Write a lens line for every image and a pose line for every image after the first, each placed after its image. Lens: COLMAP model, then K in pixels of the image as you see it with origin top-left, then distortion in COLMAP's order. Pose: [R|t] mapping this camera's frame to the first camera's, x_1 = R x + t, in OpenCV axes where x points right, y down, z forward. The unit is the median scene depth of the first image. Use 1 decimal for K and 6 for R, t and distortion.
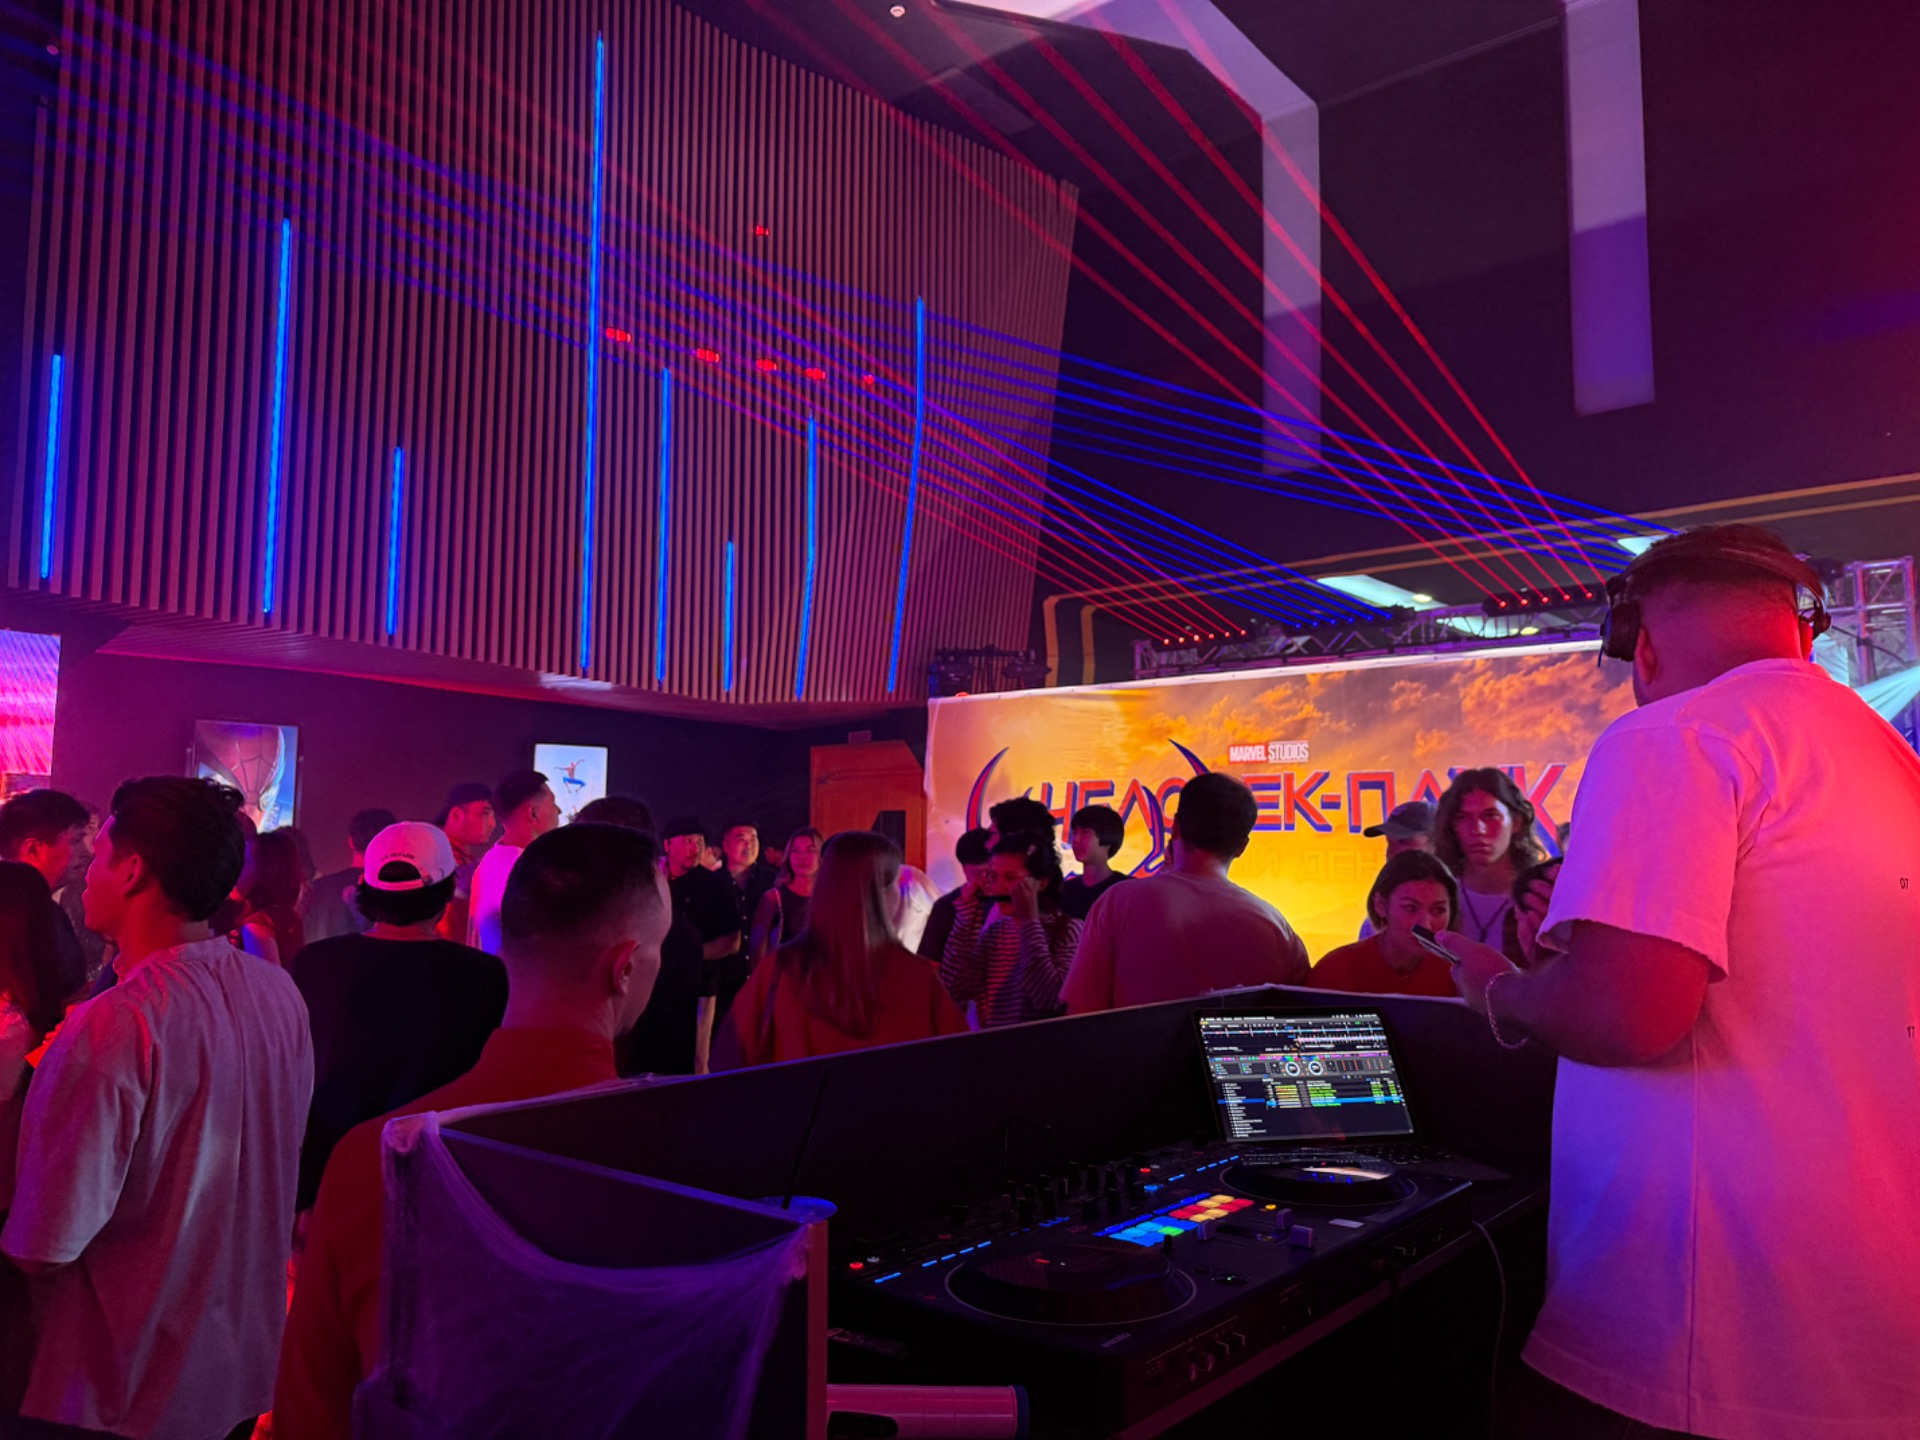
lens RADIAL K [[1374.7, 0, 908.2], [0, 1374.7, 706.9], [0, 0, 1]] dist [0.071099, -0.101300]
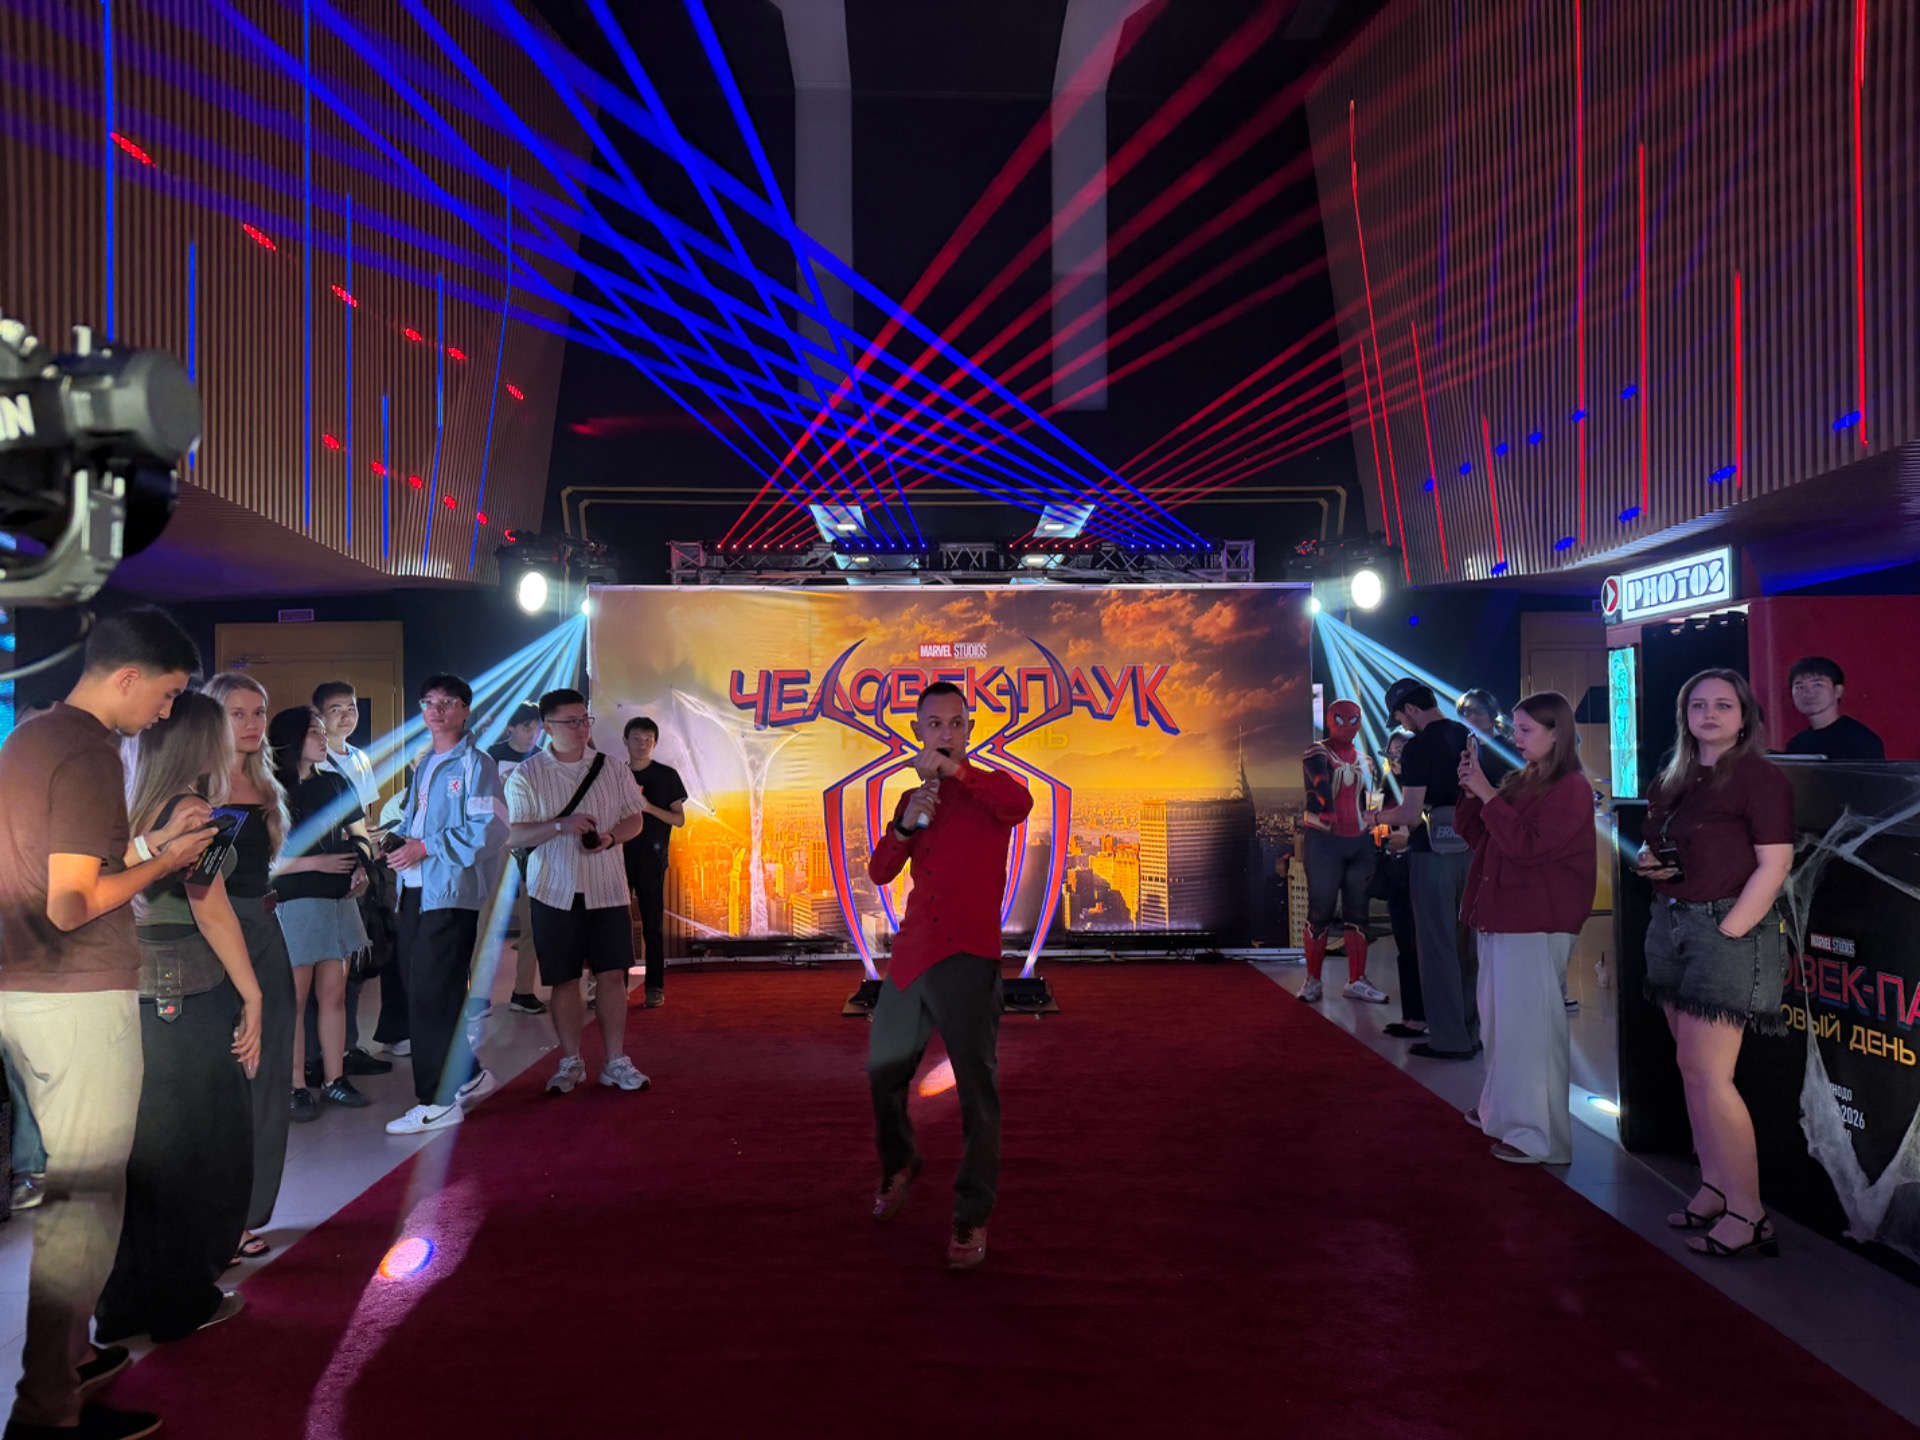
lens RADIAL K [[1374.7, 0, 989.1], [0, 1374.7, 708.8], [0, 0, 1]] dist [0.071099, -0.101300]
pose [[0.719332, 0.002138, 0.694663, -0.620084], [-0.053959, 0.997146, 0.052805, 0.018416], [-0.692568, -0.075468, 0.717394, 0.066012]]
